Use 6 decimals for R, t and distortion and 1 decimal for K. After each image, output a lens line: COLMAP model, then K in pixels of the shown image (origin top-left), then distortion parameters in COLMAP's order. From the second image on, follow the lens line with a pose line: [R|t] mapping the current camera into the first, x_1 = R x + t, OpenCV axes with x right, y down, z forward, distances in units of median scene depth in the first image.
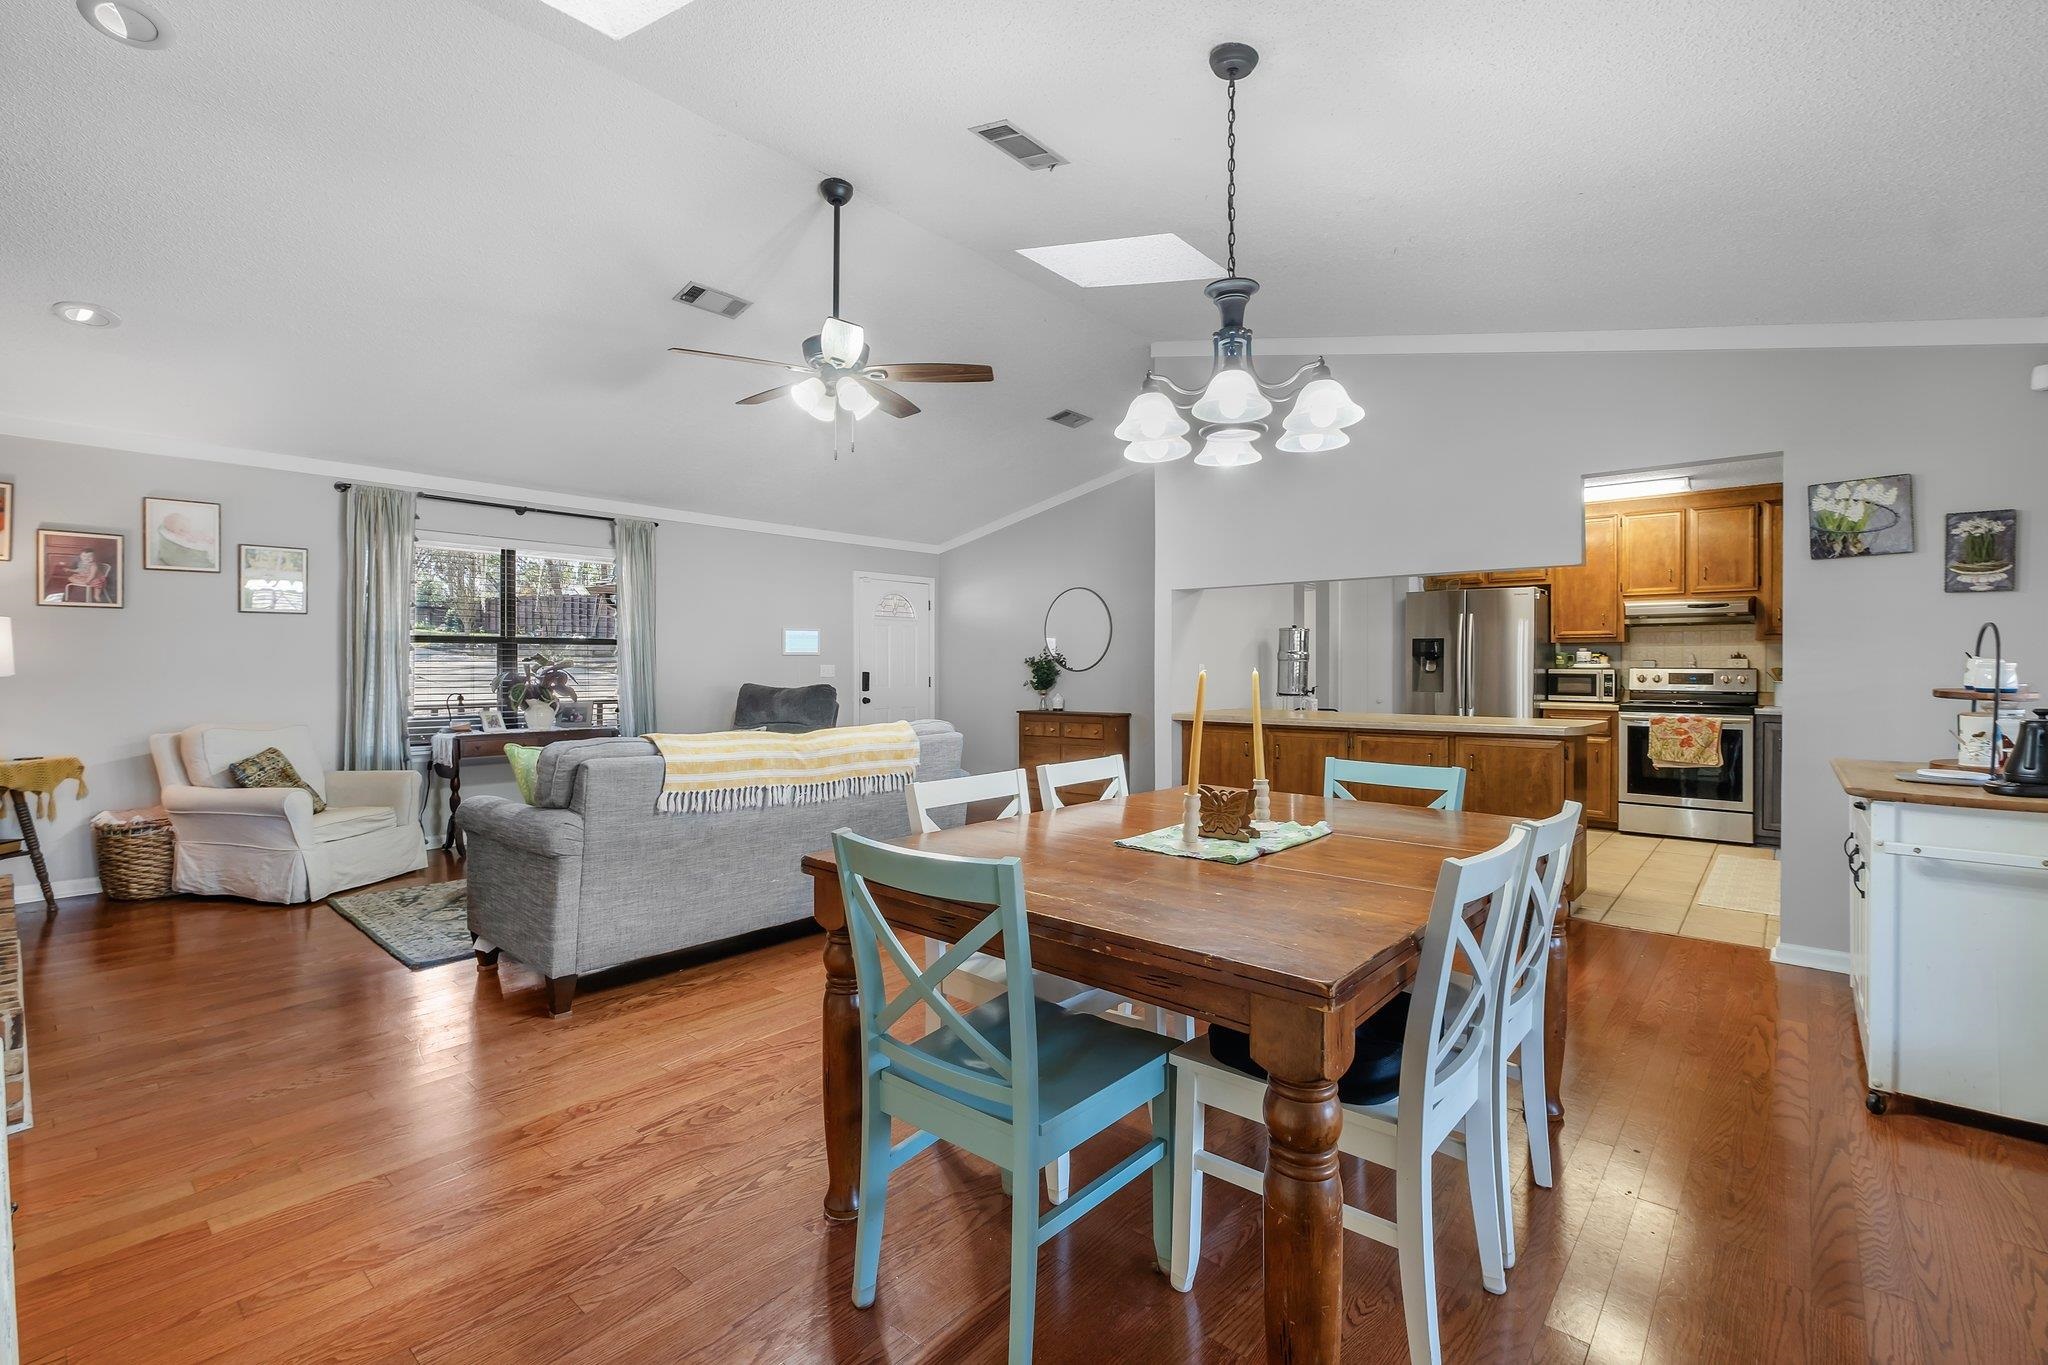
lens RADIAL K [[897.0, 0, 1017.3], [0, 897.0, 661.0], [0, 0, 1]] dist [-0.009727, -0.000206]
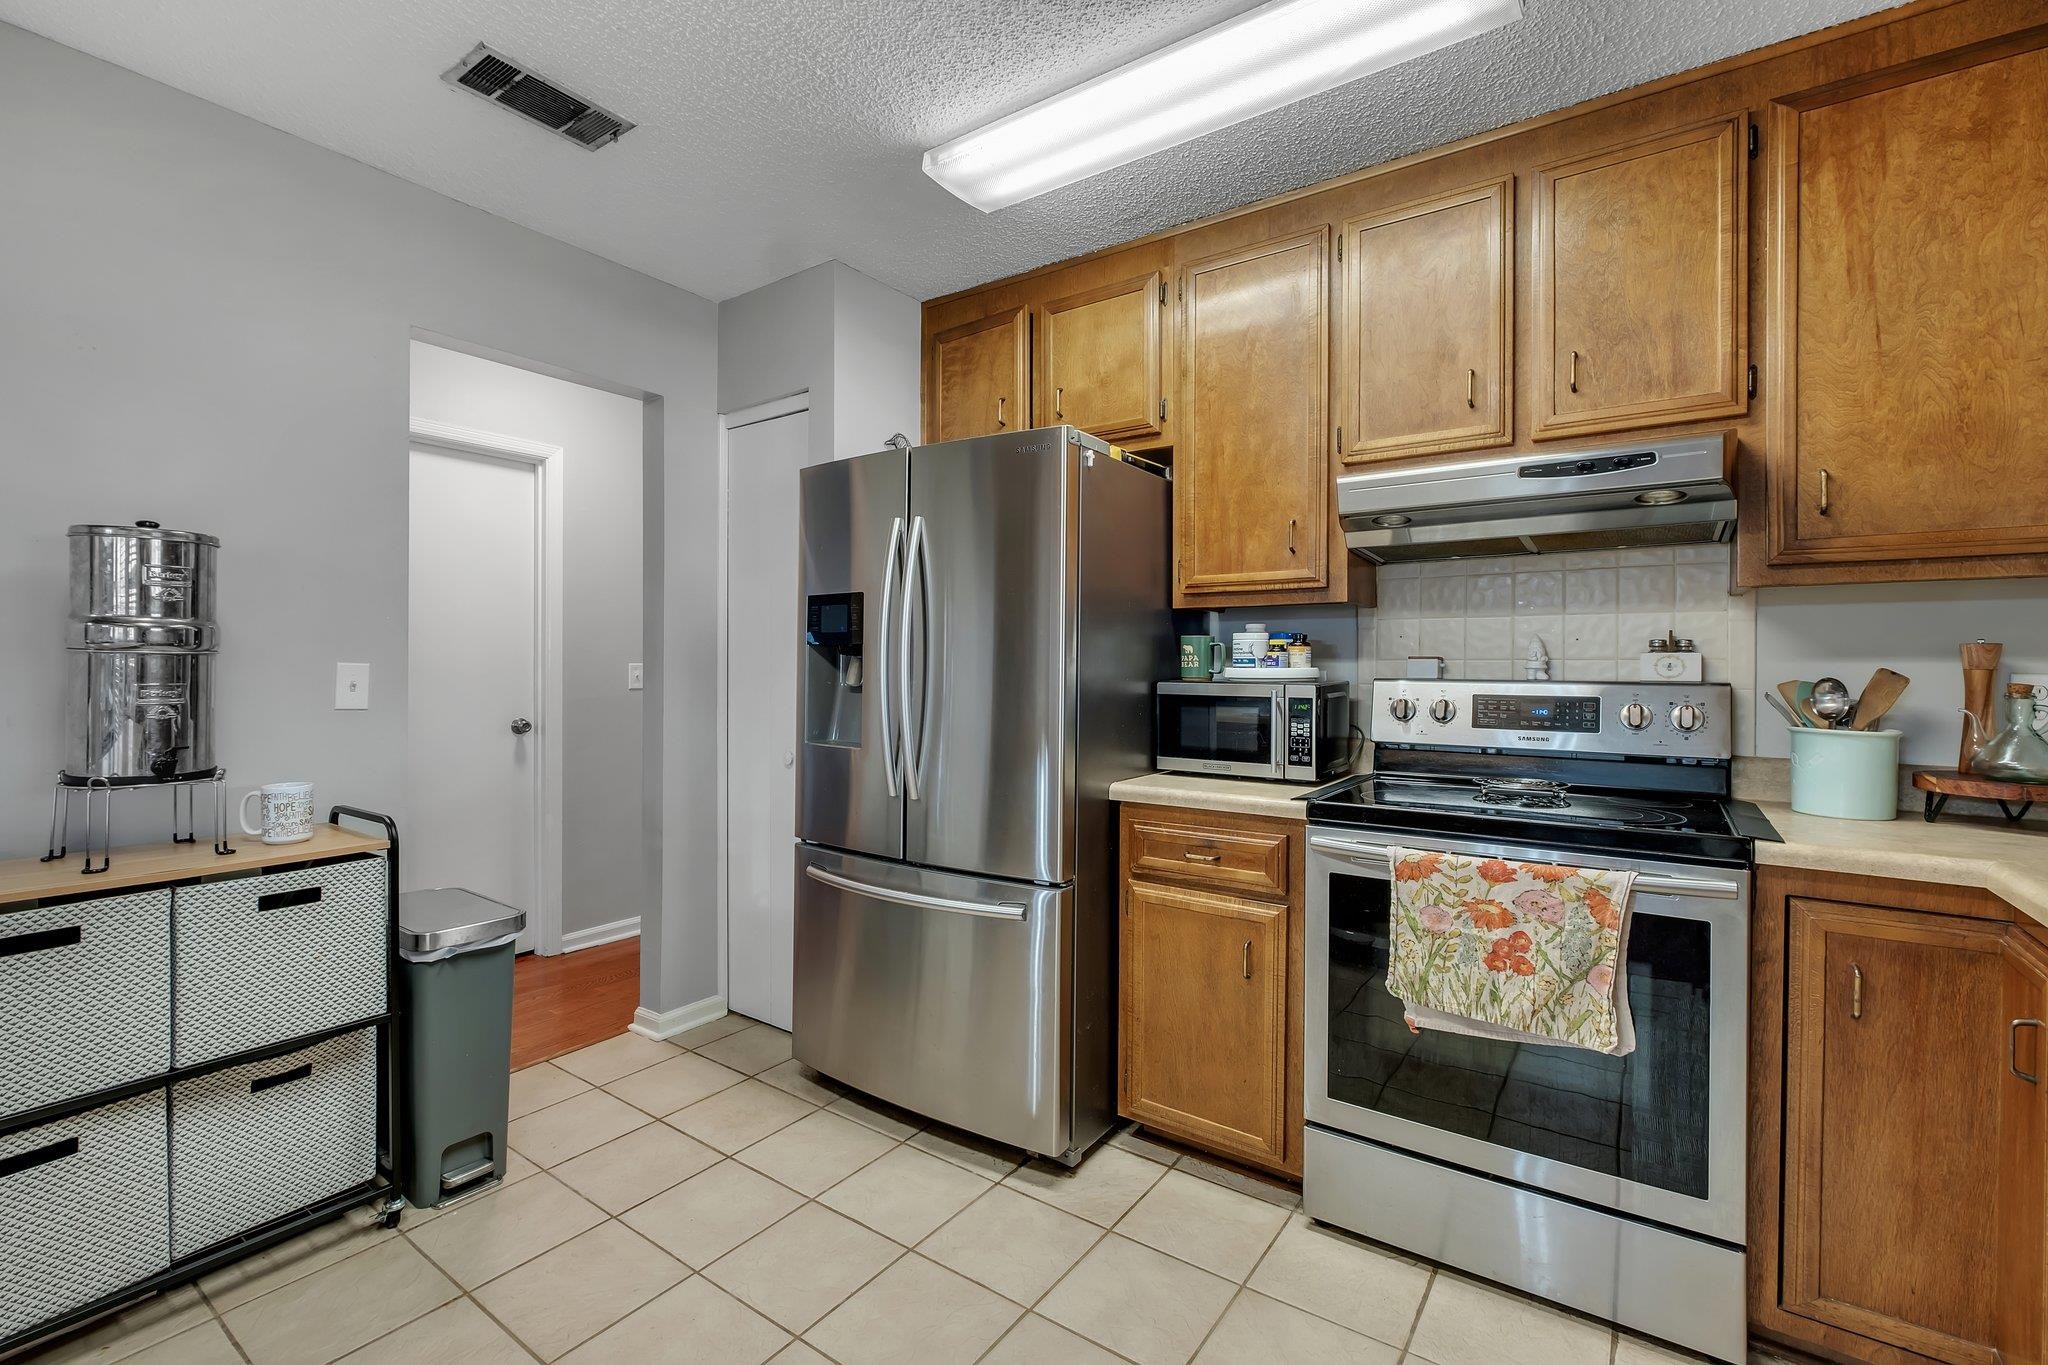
lens RADIAL K [[897.0, 0, 1017.3], [0, 897.0, 661.0], [0, 0, 1]] dist [-0.009727, -0.000206]
pose [[0.995325, 0.001852, 0.096563, 0.536357], [-0.001716, 0.999997, -0.001486, 0.001541], [-0.096565, 0.001313, 0.995326, 0.693645]]
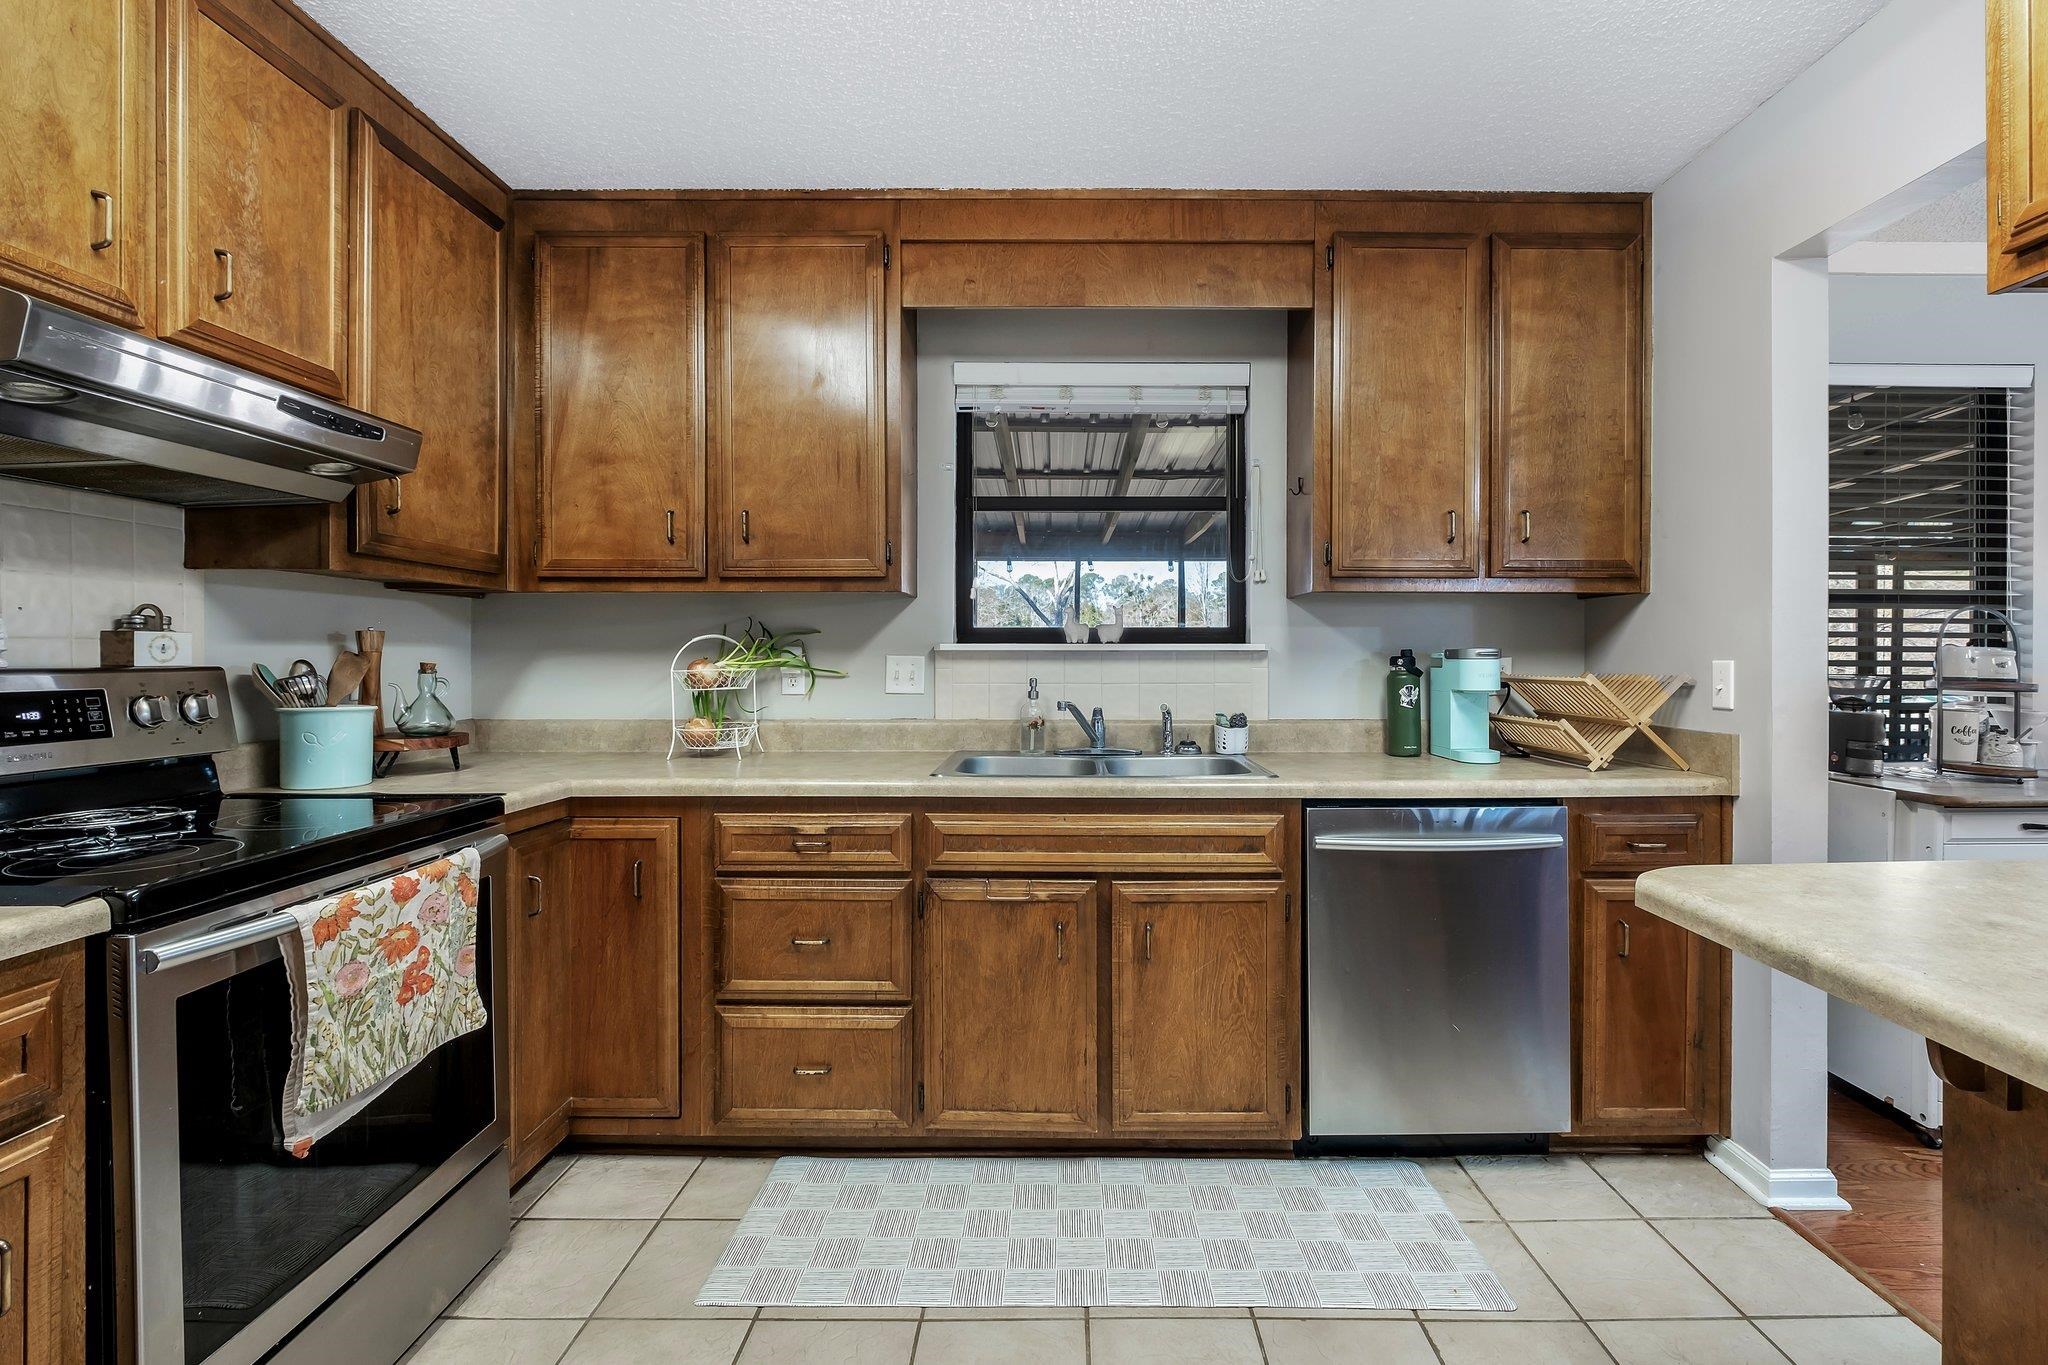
lens RADIAL K [[926.0, 0, 1040.0], [0, 926.0, 657.1], [0, 0, 1]] dist [-0.002104, -0.000217]
pose [[-0.639640, -0.004868, 0.768659, 0.422719], [-0.006779, 0.999977, 0.000691, 0.003091], [-0.768644, -0.004769, -0.639659, 0.963200]]
